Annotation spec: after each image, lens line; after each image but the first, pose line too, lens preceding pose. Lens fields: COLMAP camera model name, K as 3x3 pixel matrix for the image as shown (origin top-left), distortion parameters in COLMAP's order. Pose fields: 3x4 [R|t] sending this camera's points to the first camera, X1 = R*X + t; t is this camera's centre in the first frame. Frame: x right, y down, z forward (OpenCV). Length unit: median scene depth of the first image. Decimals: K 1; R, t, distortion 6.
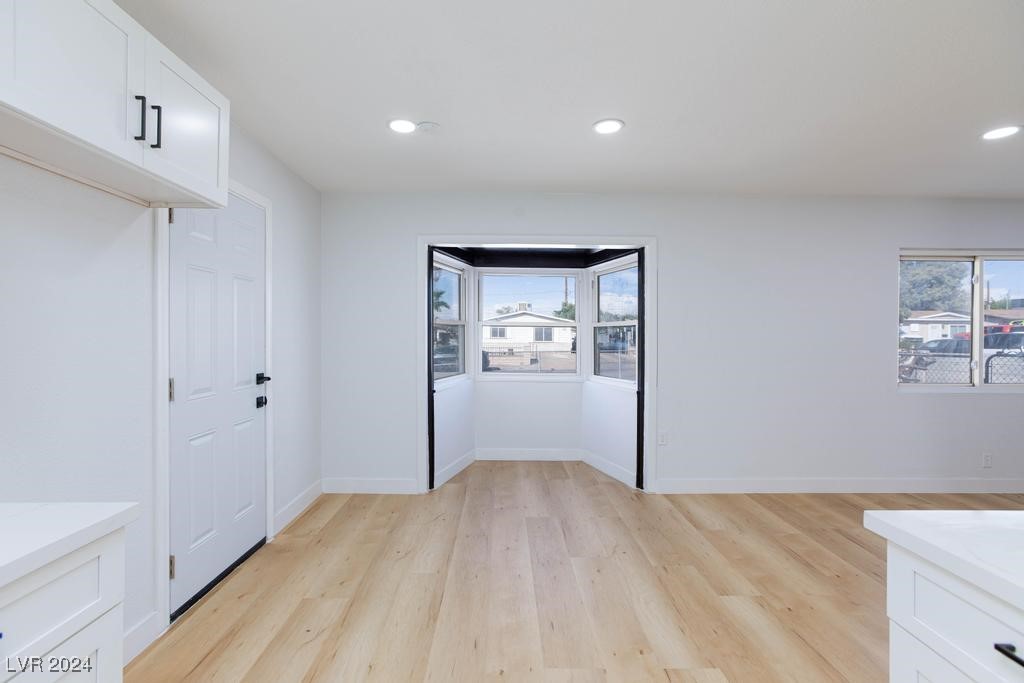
lens RADIAL K [[469.2, 0, 512.7], [0, 469.2, 335.0], [0, 0, 1]] dist [-0.019680, 0.009702]
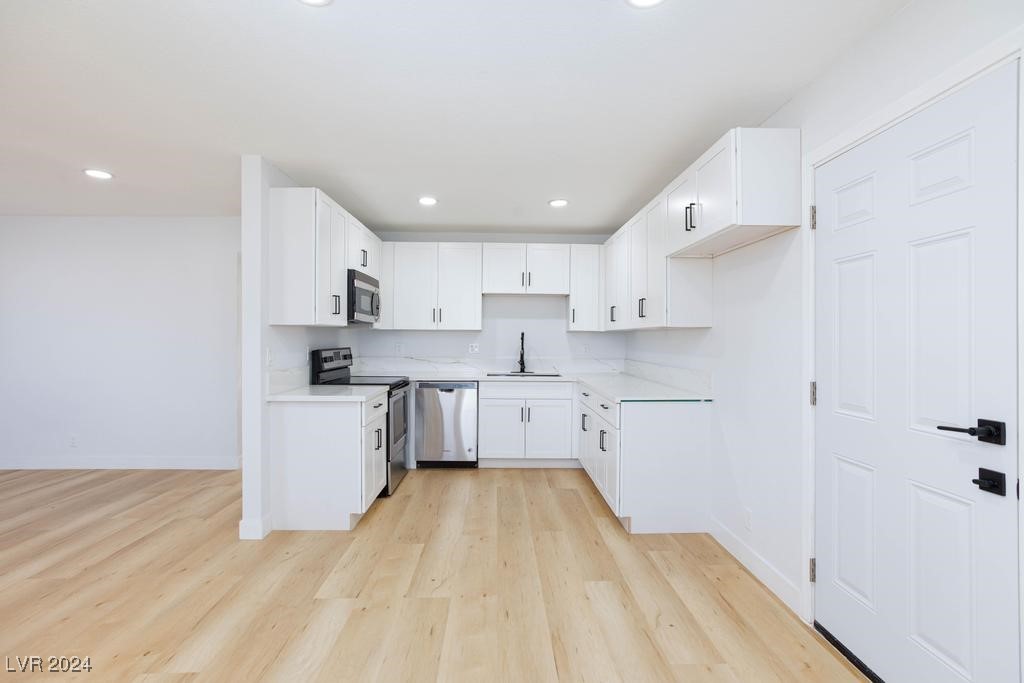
lens RADIAL K [[469.2, 0, 512.7], [0, 469.2, 344.3], [0, 0, 1]] dist [-0.019680, 0.009702]
pose [[-0.999909, -0.007487, -0.011250, -0.050289], [-0.007615, 0.999906, 0.011425, 0.003316], [0.011163, 0.011509, -0.999871, 1.413015]]
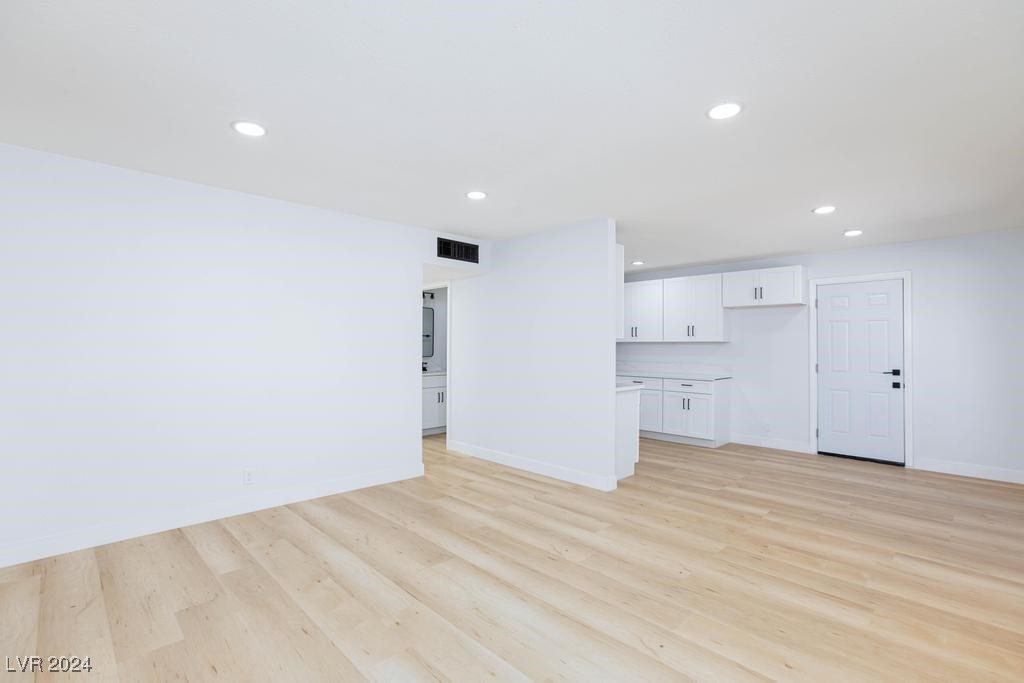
lens RADIAL K [[469.2, 0, 511.9], [0, 469.2, 340.1], [0, 0, 1]] dist [-0.019680, 0.009702]
pose [[-0.720528, -0.016287, -0.693235, 1.750125], [-0.007156, 0.999846, -0.016052, 0.006149], [0.693389, -0.006605, -0.720533, 1.228673]]
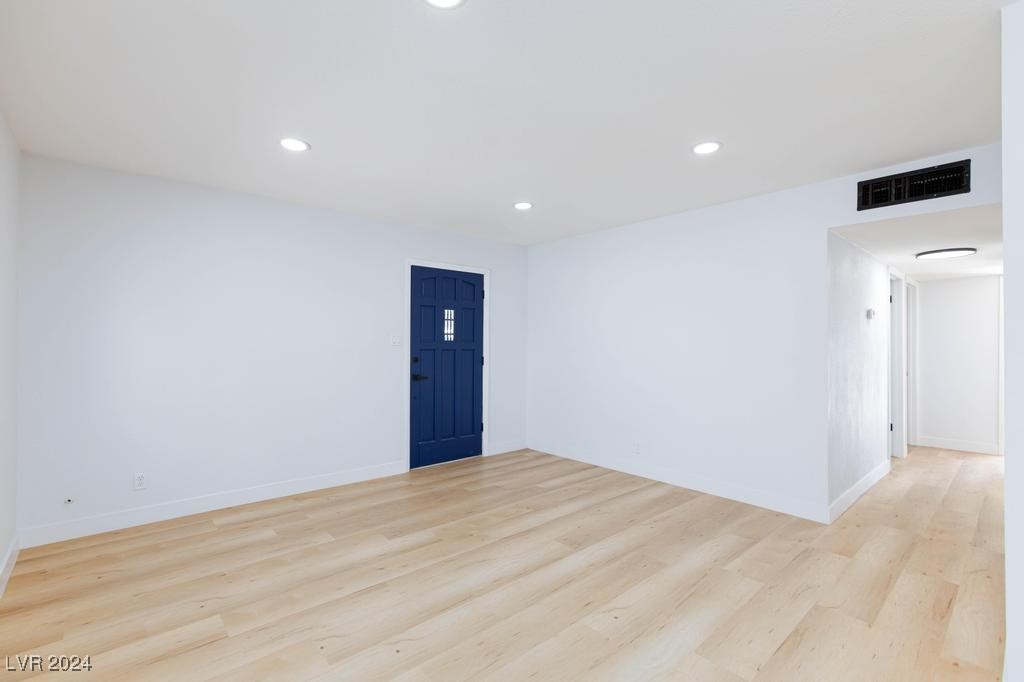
lens RADIAL K [[469.2, 0, 510.4], [0, 469.2, 340.5], [0, 0, 1]] dist [-0.019680, 0.009702]
pose [[-0.654232, -0.004898, 0.756278, 0.492175], [-0.009356, 0.999955, -0.001617, 0.003479], [-0.756236, -0.008134, -0.654248, 1.198939]]
